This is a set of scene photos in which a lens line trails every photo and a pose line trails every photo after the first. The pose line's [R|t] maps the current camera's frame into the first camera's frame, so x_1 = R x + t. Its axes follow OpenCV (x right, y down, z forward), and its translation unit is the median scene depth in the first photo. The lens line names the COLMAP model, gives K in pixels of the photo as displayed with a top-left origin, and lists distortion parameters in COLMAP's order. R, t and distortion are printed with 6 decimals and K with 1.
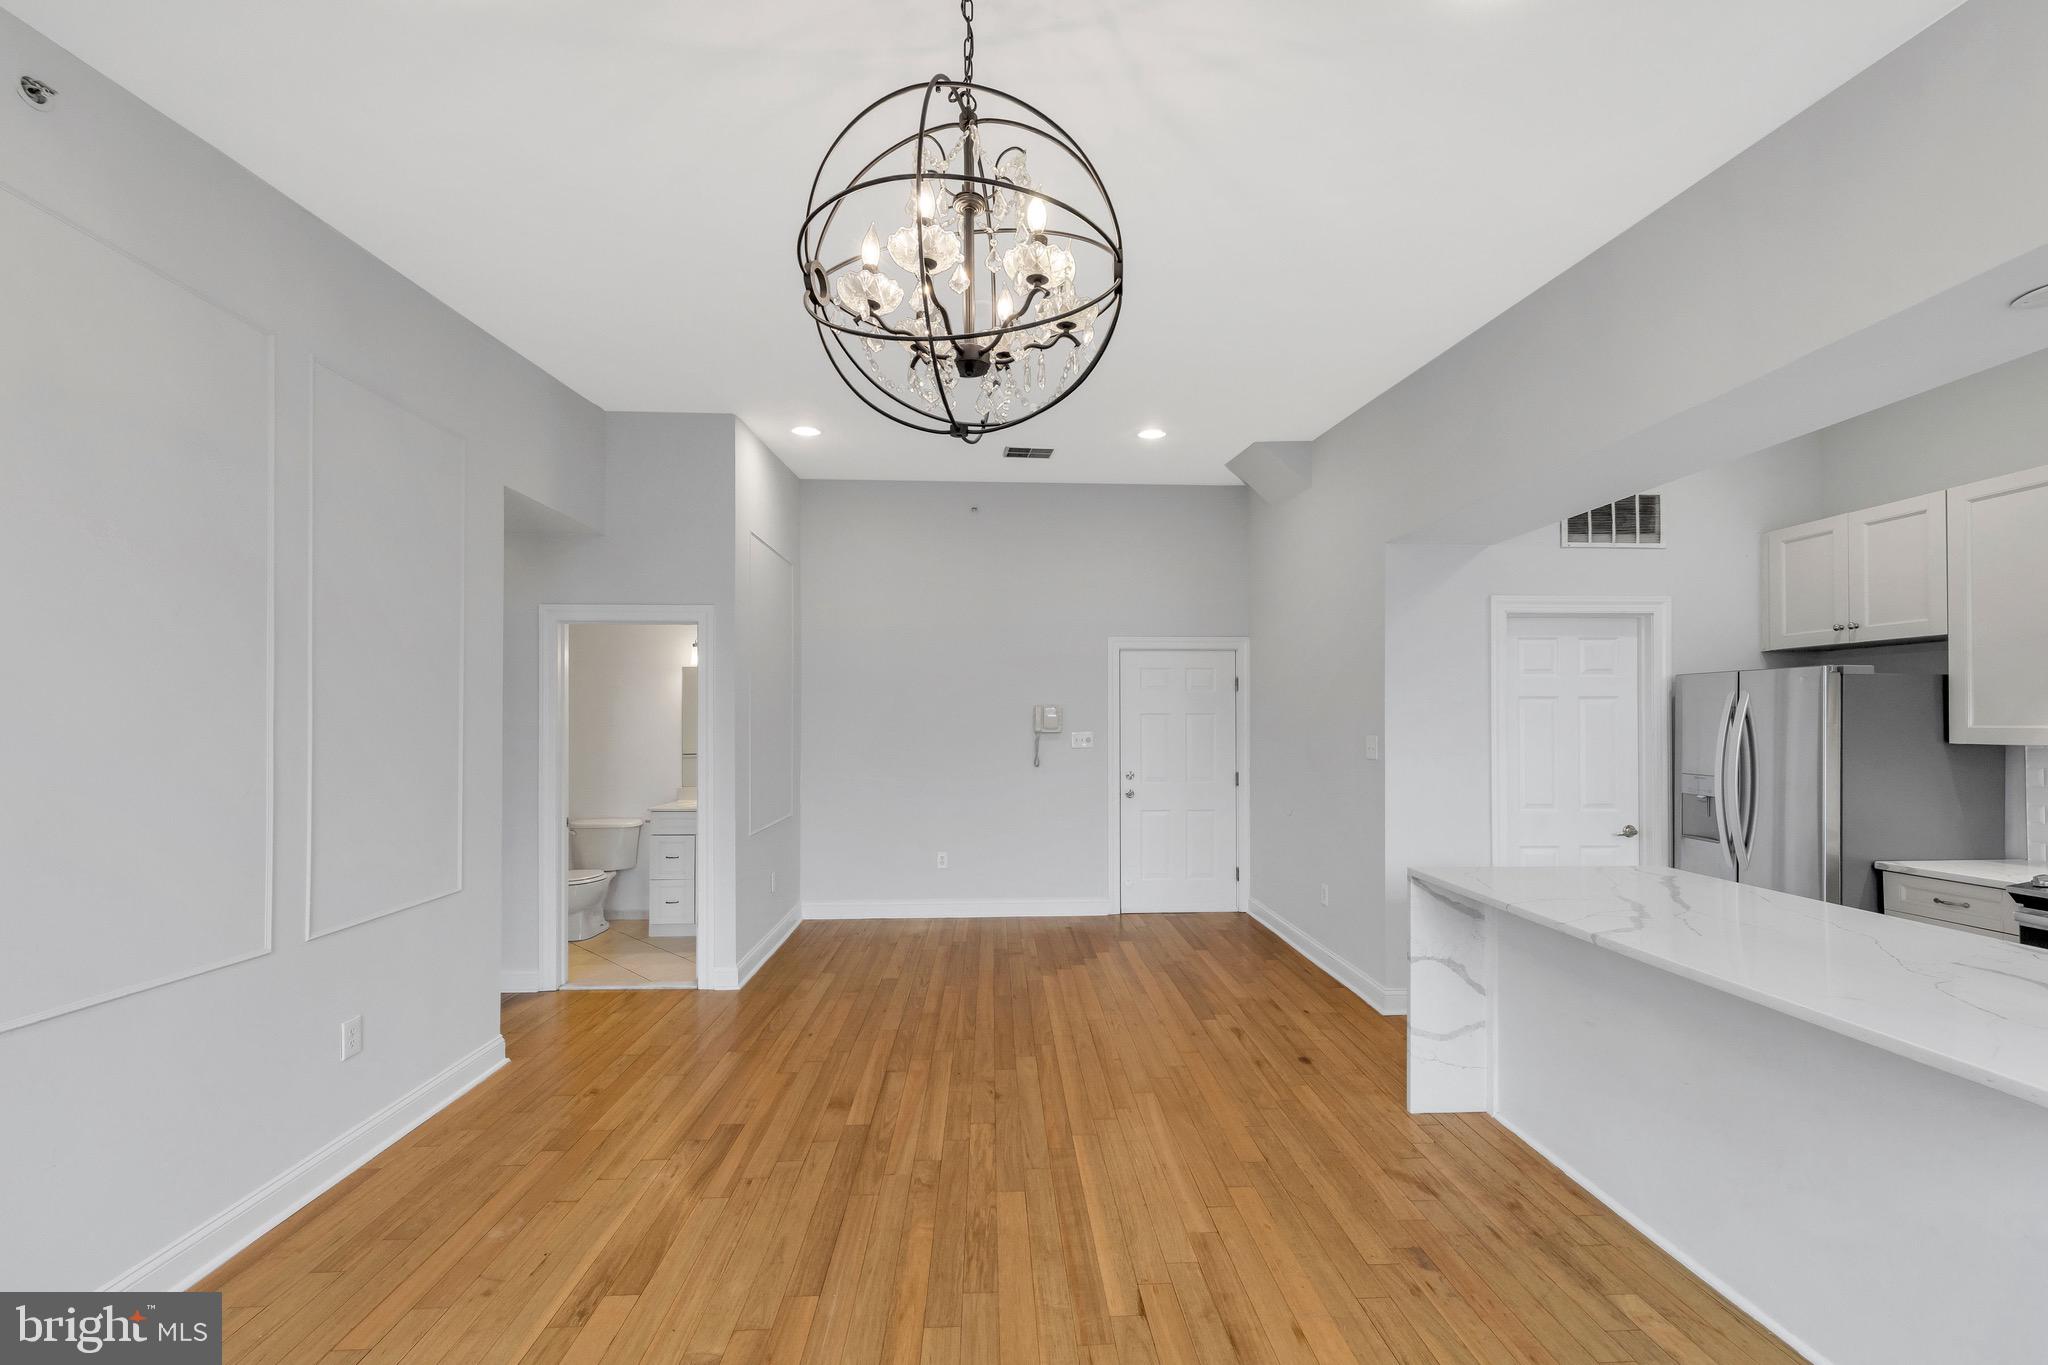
lens RADIAL K [[801.4, 0, 1021.1], [0, 801.4, 718.4], [0, 0, 1]] dist [0.006958, -0.000826]
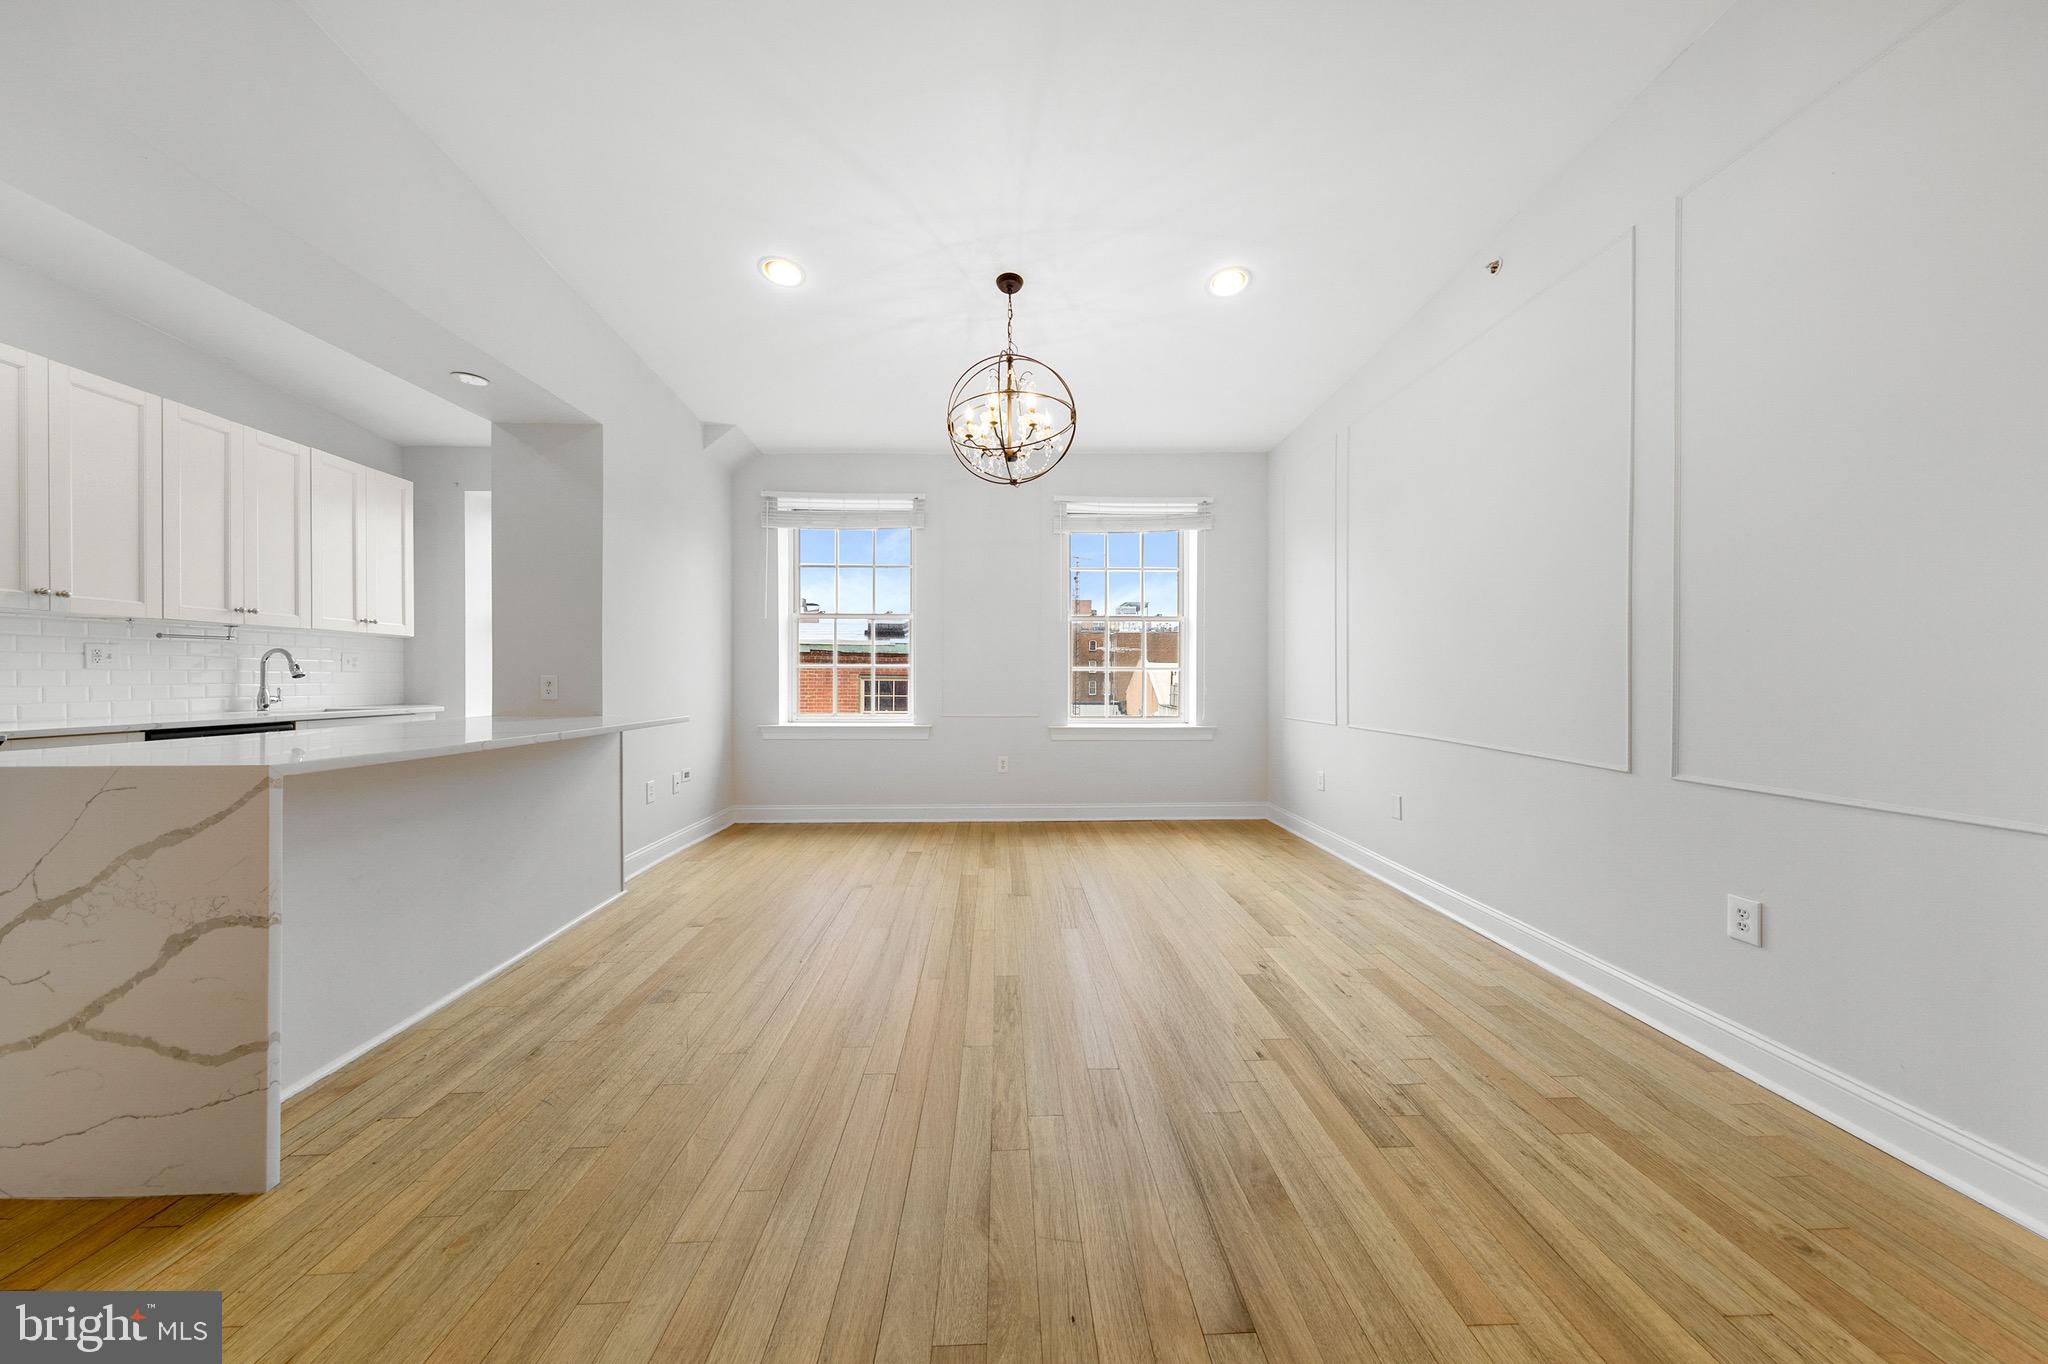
lens RADIAL K [[658.8, 0, 1035.4], [0, 658.8, 682.7], [0, 0, 1]] dist [0.006423, -0.000416]
pose [[-0.999901, -0.000894, -0.014050, -0.051515], [-0.000883, 0.999999, -0.000819, 0.111480], [0.014051, -0.000807, -0.999901, 1.306602]]
